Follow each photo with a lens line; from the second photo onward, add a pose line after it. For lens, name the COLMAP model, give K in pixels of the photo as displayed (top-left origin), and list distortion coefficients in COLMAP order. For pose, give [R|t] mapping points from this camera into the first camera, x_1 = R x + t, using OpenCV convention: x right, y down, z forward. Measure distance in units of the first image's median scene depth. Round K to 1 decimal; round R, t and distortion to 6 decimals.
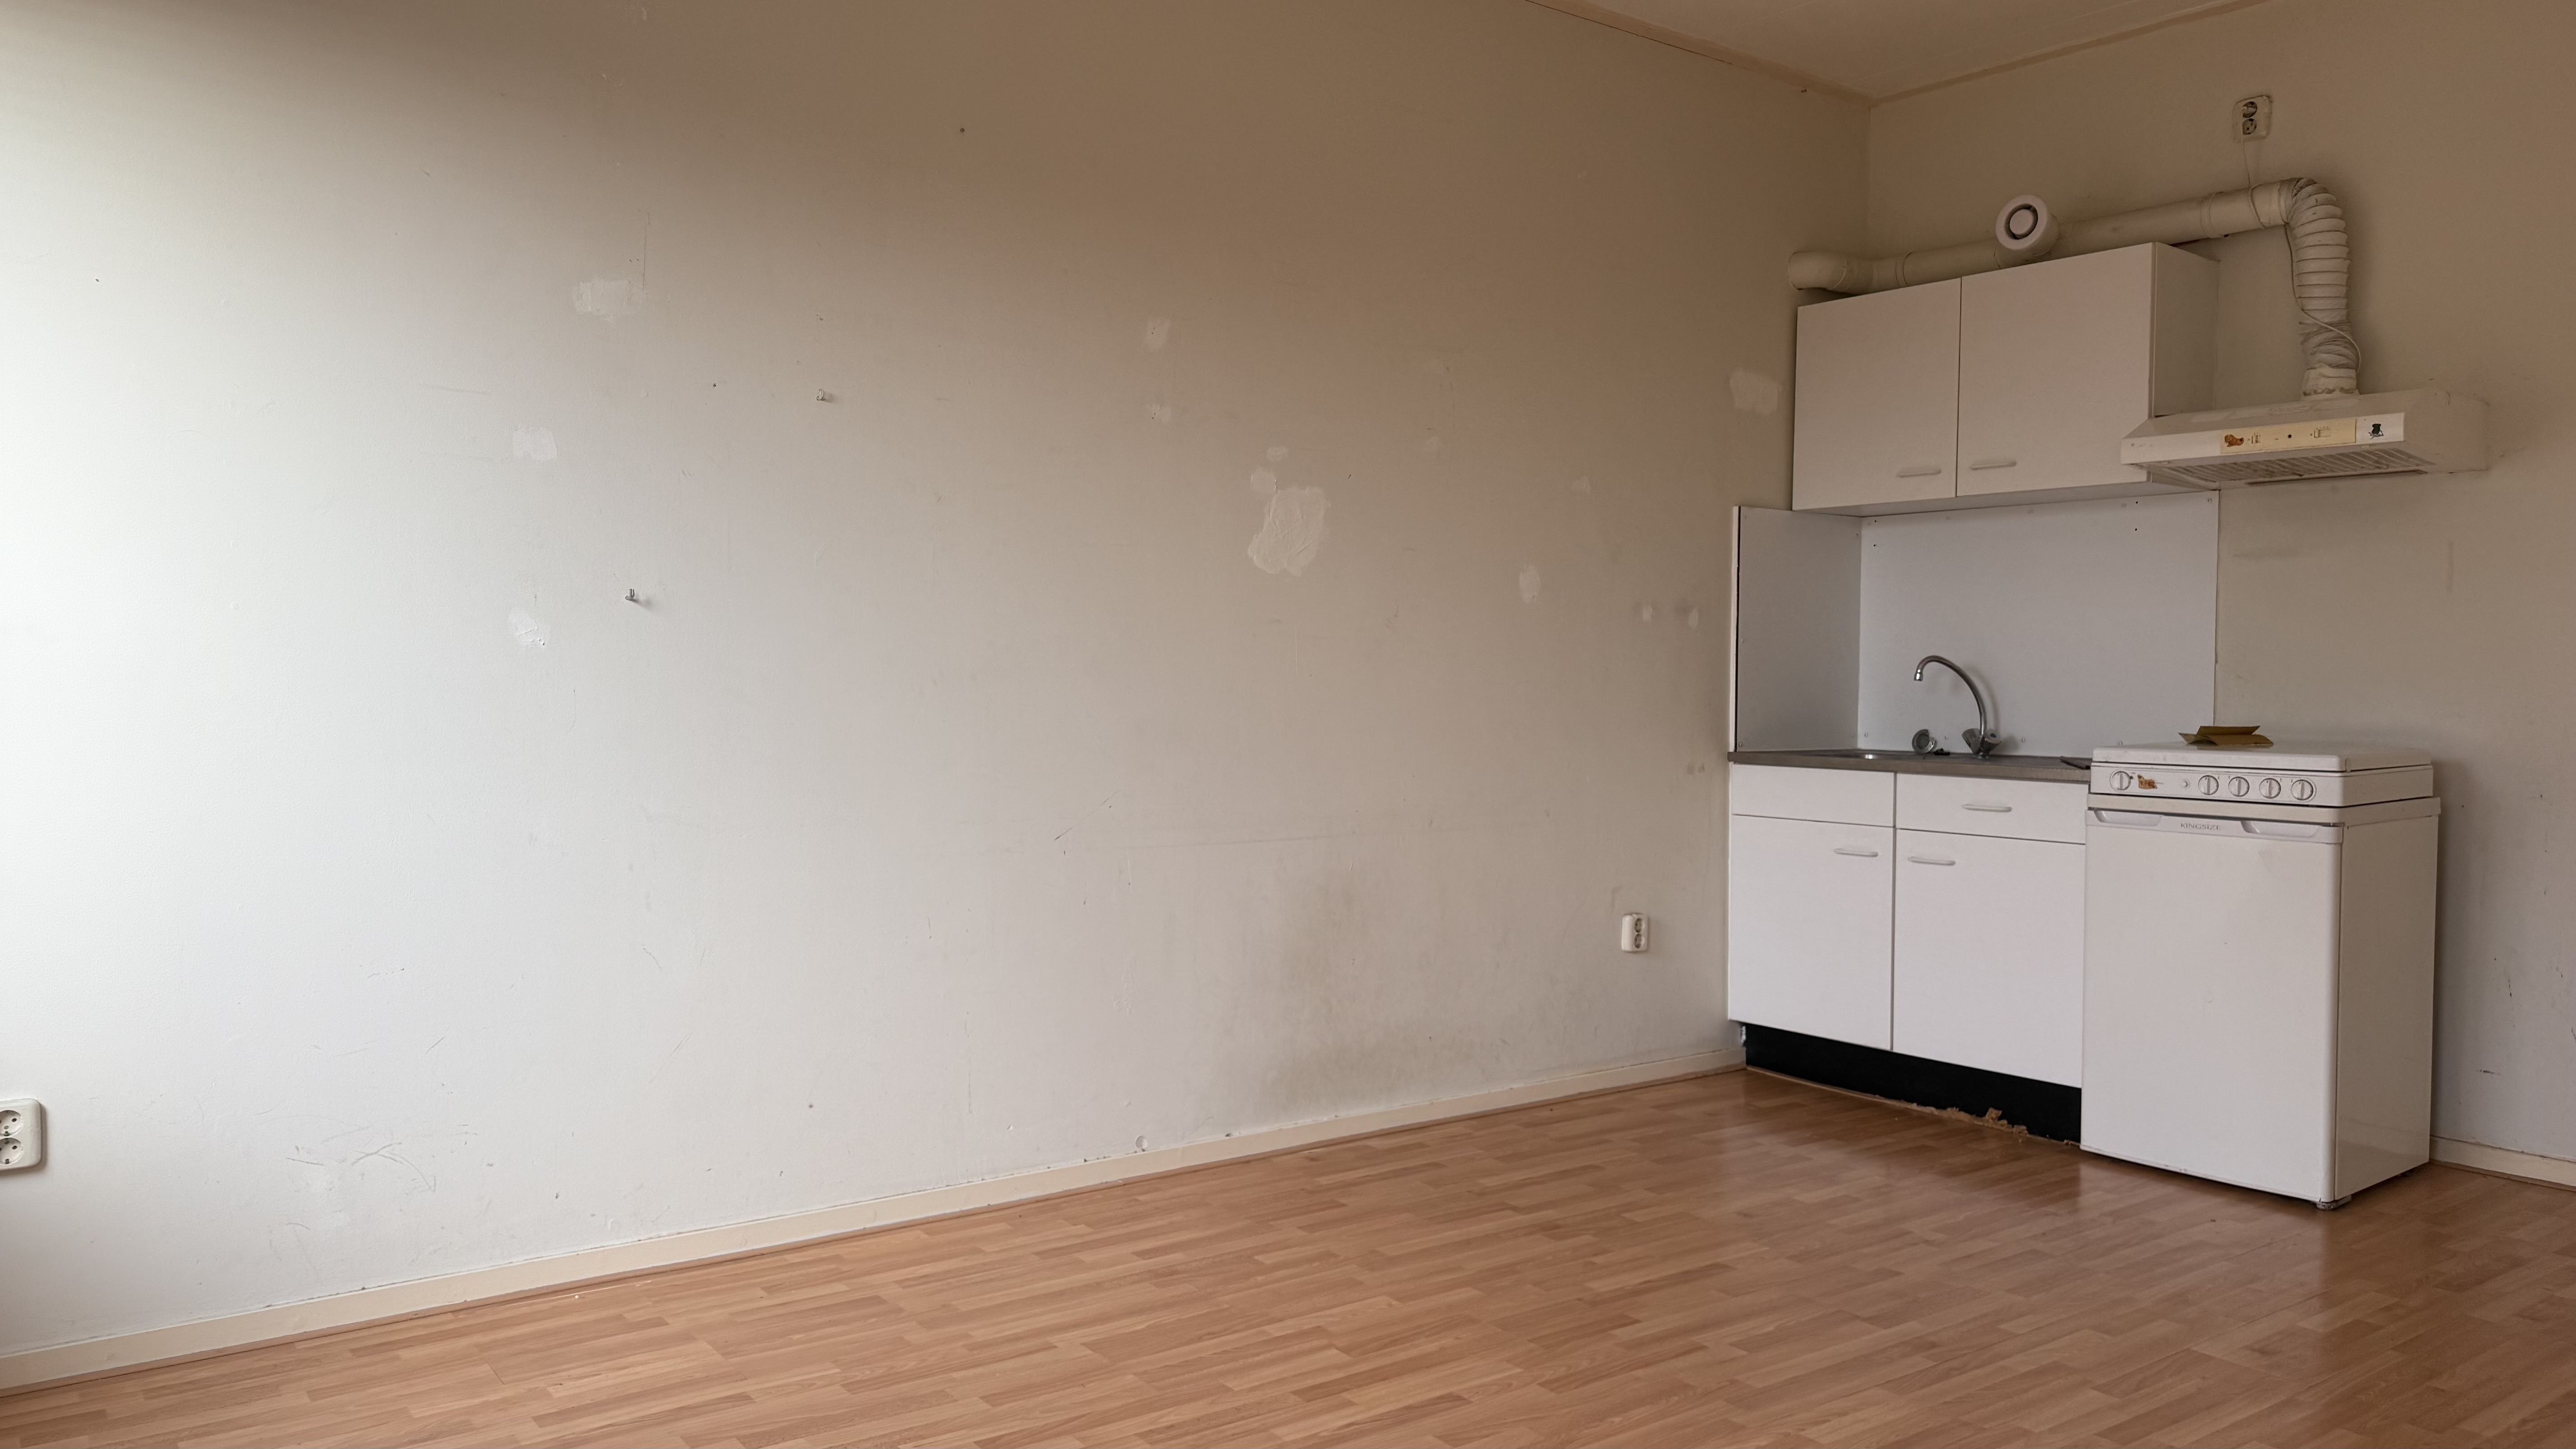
lens RADIAL K [[1799.0, 0, 1296.6], [0, 1799.0, 716.7], [0, 0, 1]] dist [0.036800, -0.048735]
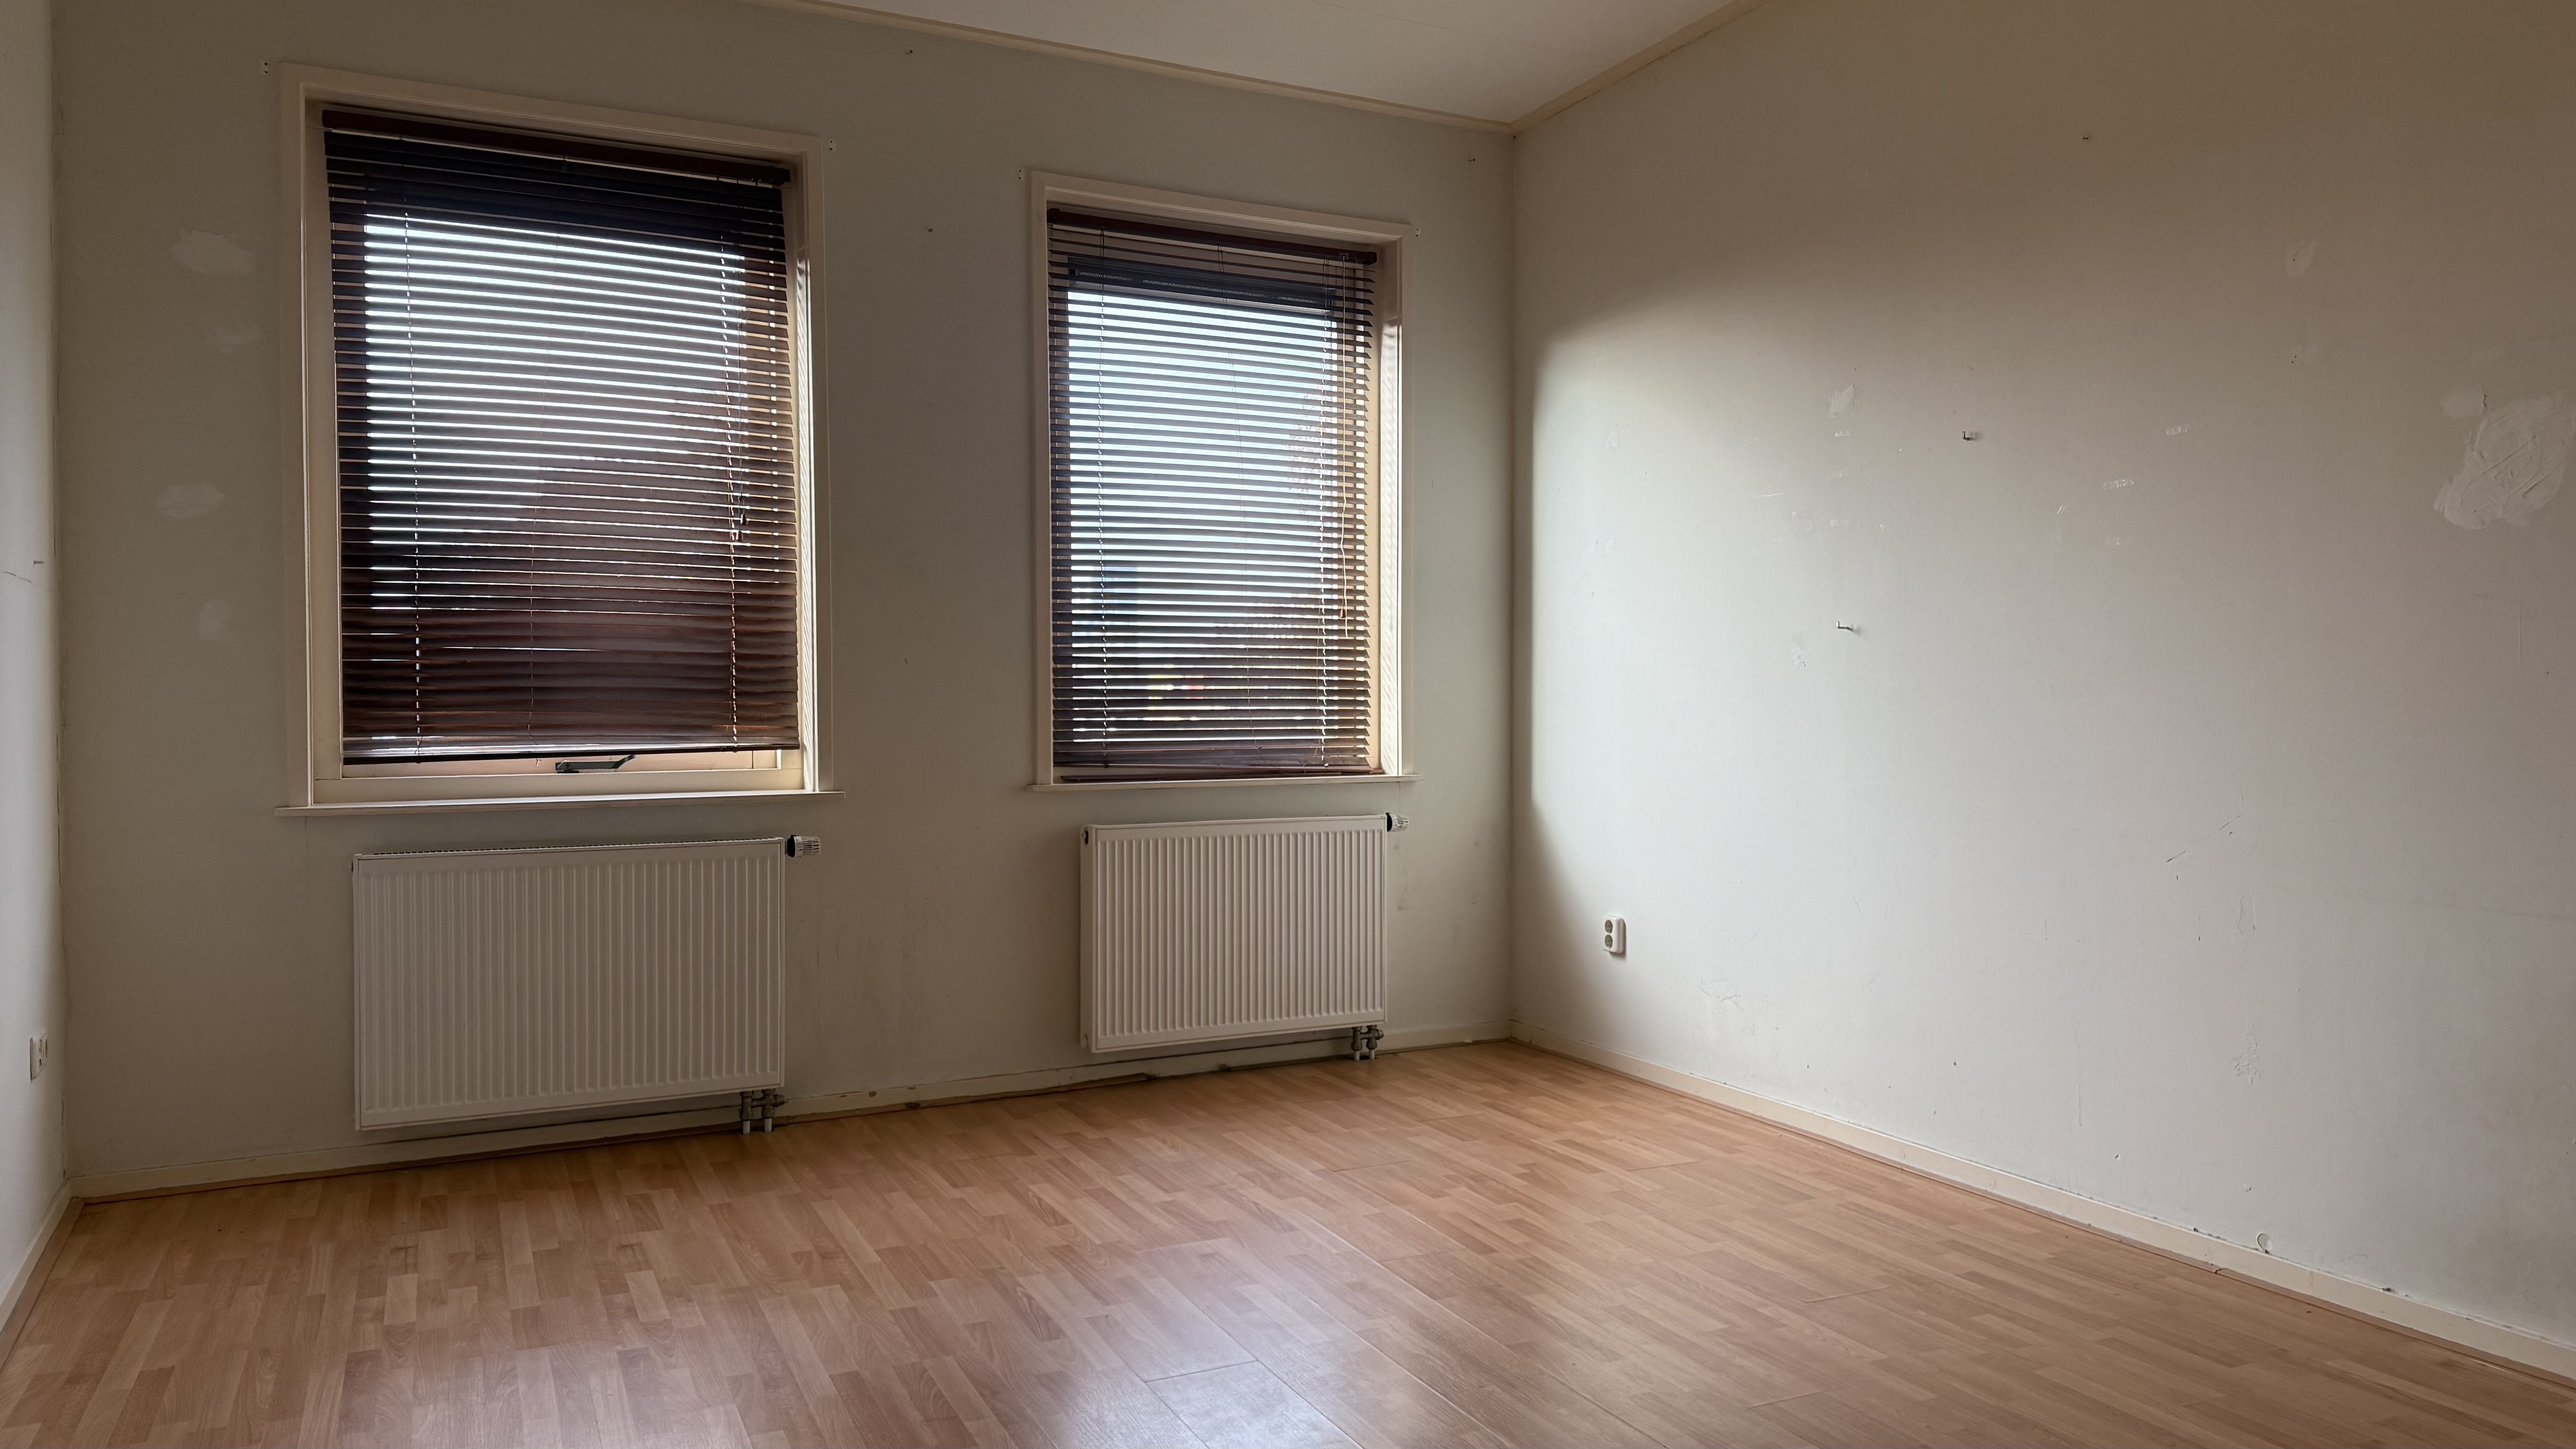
lens RADIAL K [[1772.9, 0, 1302.3], [0, 1772.9, 734.8], [0, 0, 1]] dist [0.112336, -0.178402]
pose [[-0.191361, 0.017026, -0.981372, 0.721641], [-0.025159, 0.999436, 0.022246, -0.005109], [0.981197, 0.028947, -0.190824, 0.634021]]
